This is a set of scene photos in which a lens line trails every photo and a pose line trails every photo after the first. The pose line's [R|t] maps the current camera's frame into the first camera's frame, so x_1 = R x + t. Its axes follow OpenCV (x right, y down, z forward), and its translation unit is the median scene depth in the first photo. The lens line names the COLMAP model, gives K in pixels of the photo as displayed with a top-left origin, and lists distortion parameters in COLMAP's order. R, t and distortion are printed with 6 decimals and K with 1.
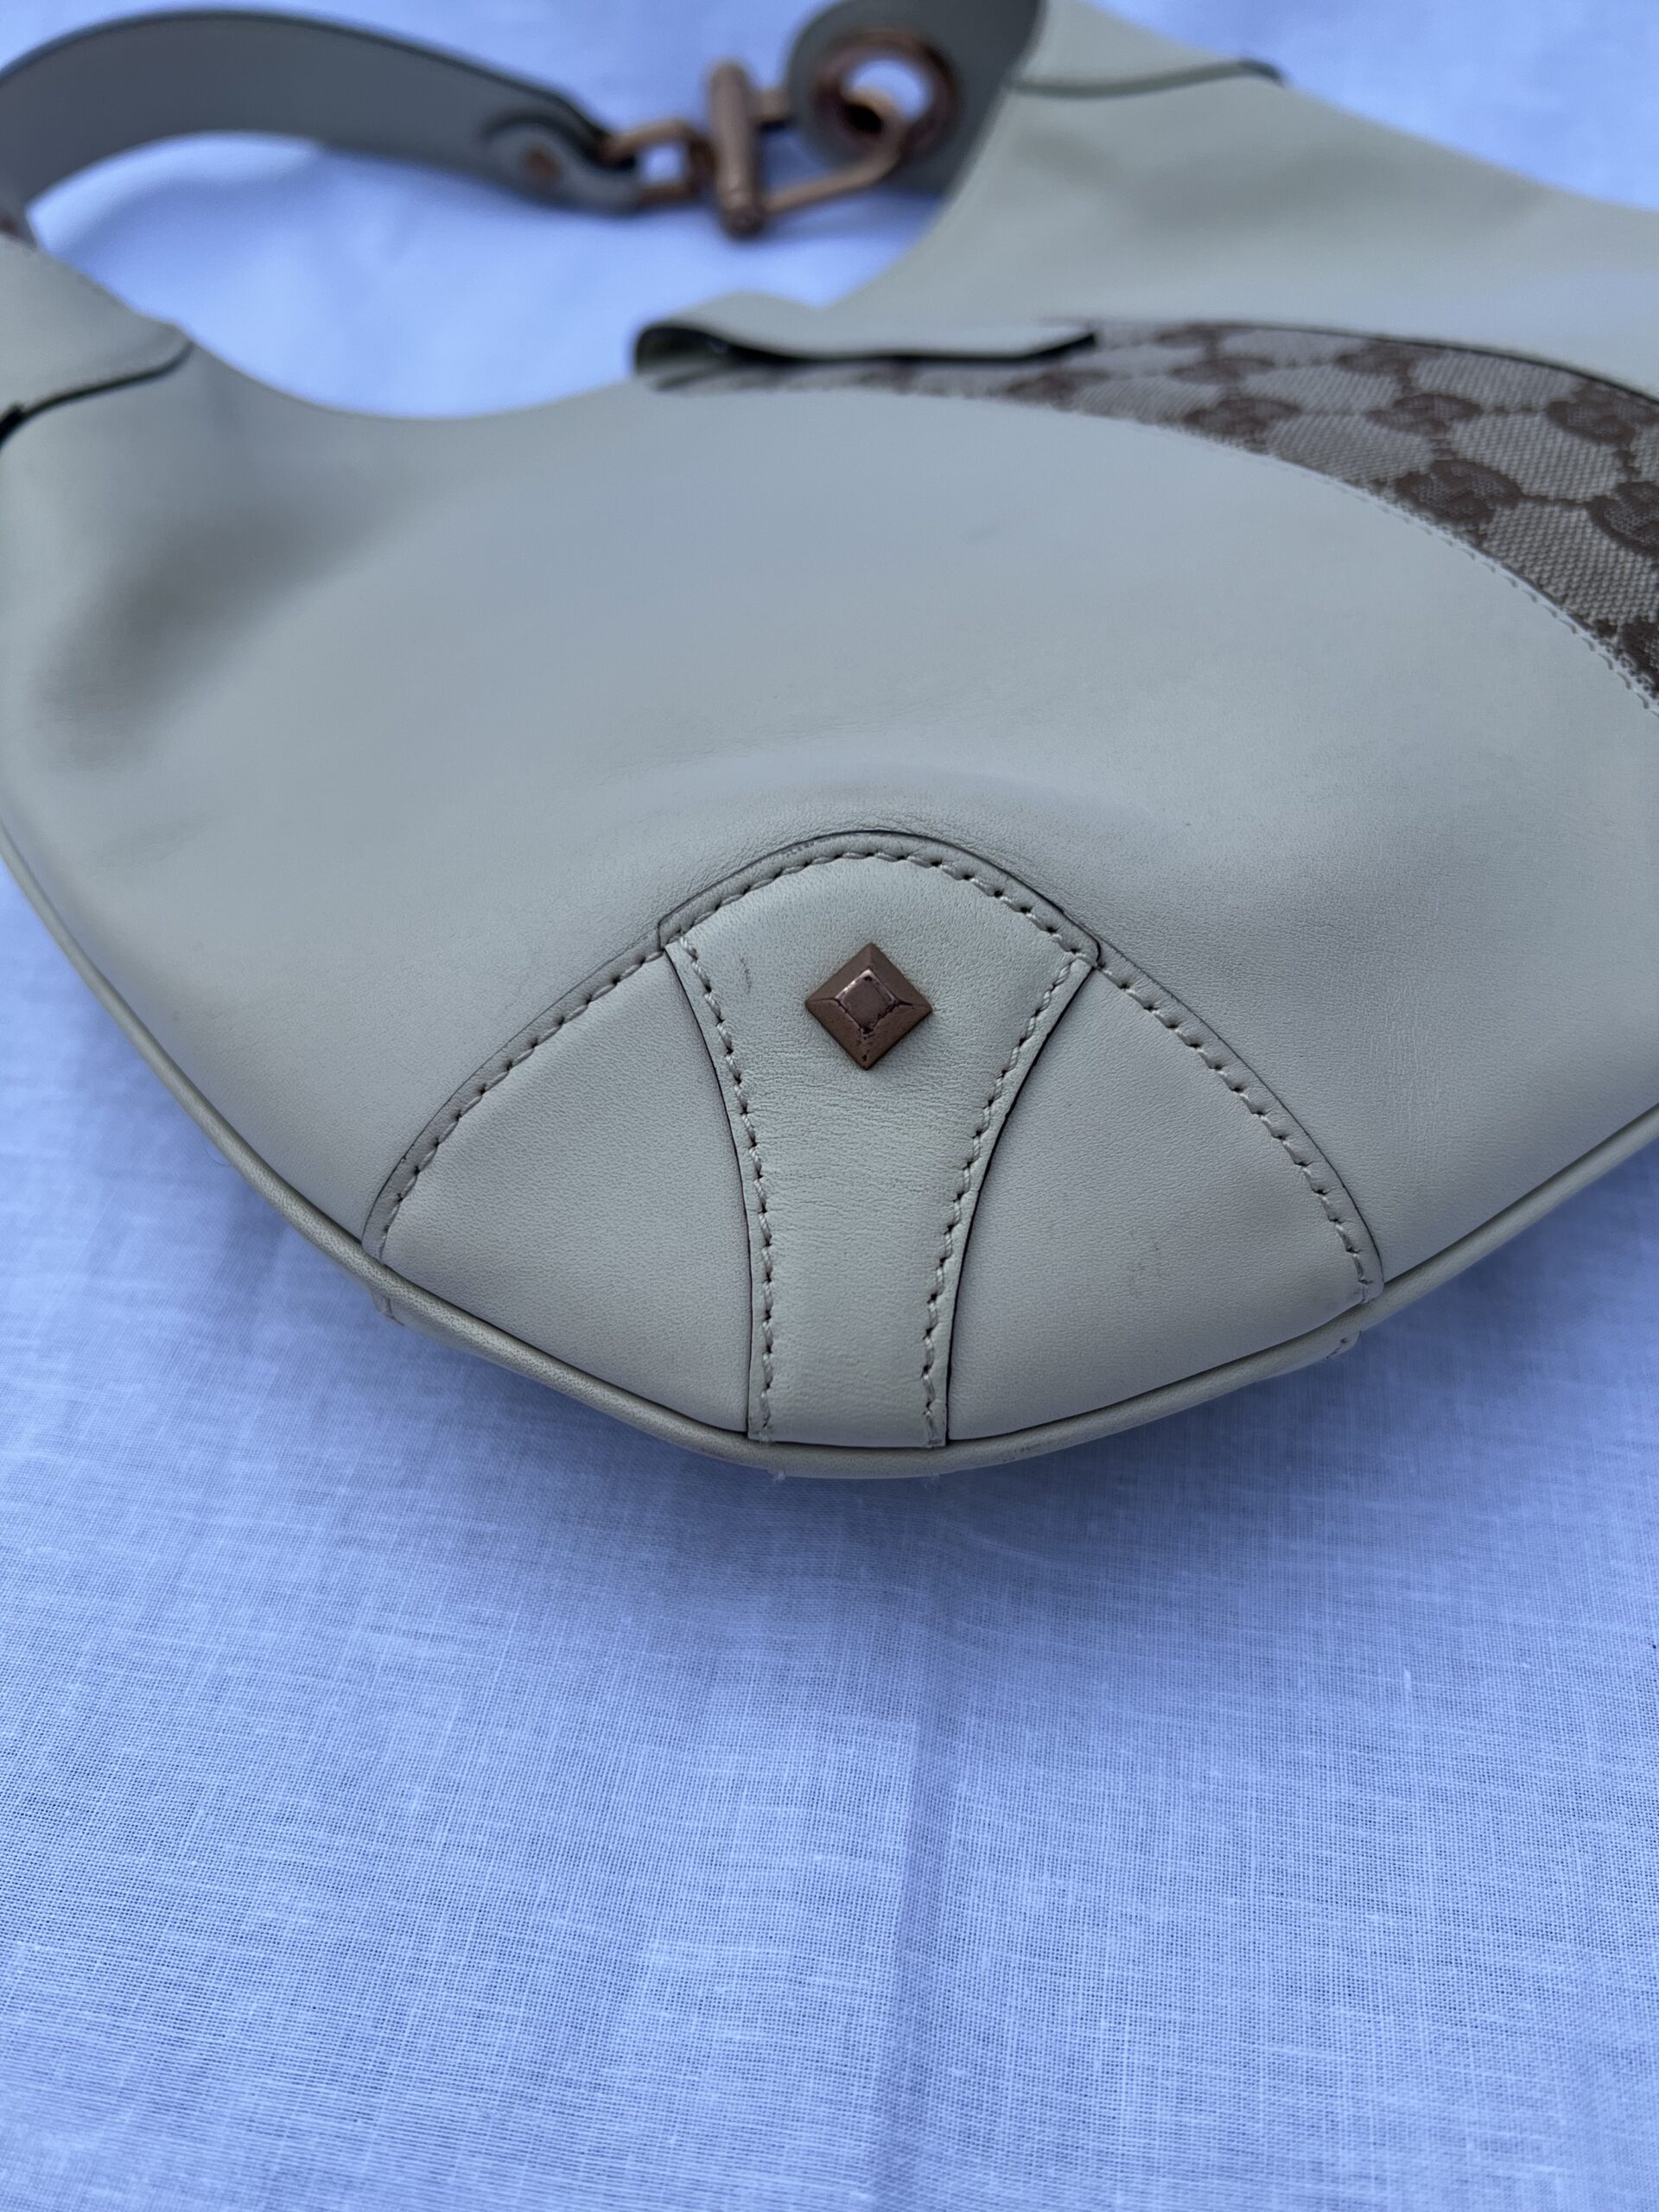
lens RADIAL K [[1725.7, 0, 829.5], [0, 1725.7, 1106.0], [0, 0, 1]] dist [-0.001677, -0.000117]
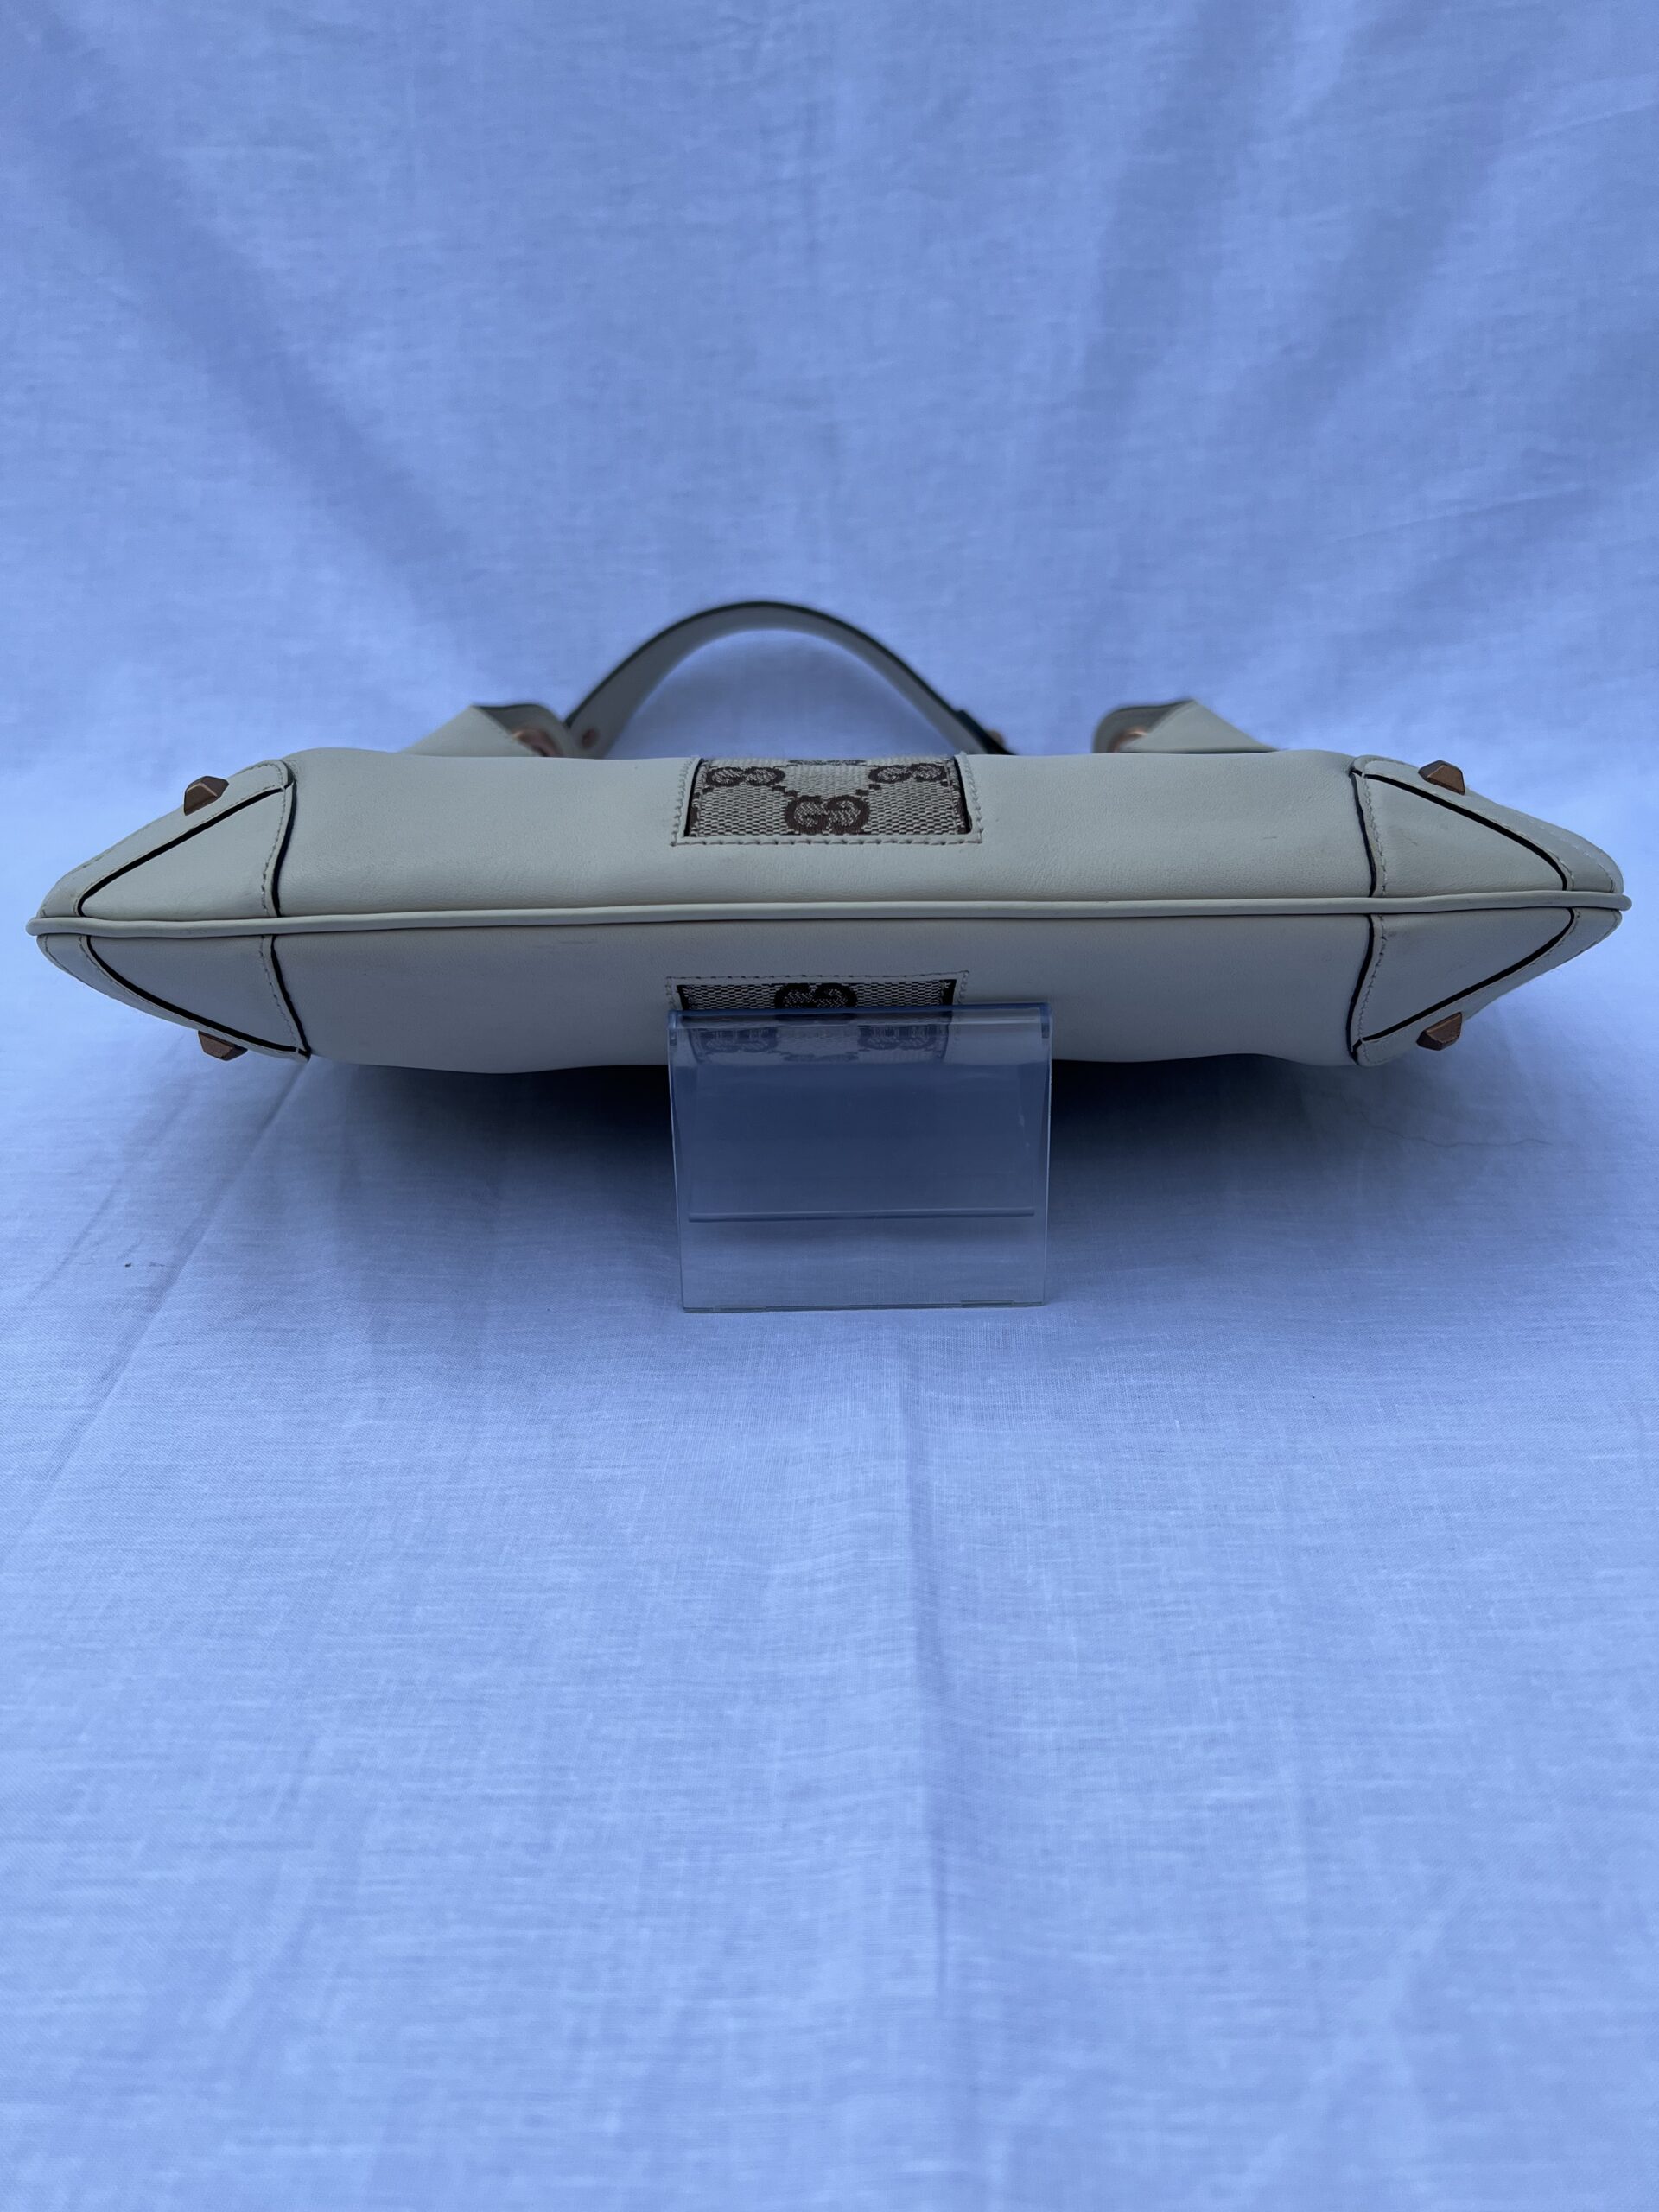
lens RADIAL K [[1725.7, 0, 829.5], [0, 1725.7, 1106.0], [0, 0, 1]] dist [-0.001677, -0.000117]
pose [[0.990926, -0.101319, 0.088322, -0.149947], [0.126262, 0.926996, -0.353179, 0.649234], [-0.046090, 0.361126, 0.931377, -0.794491]]
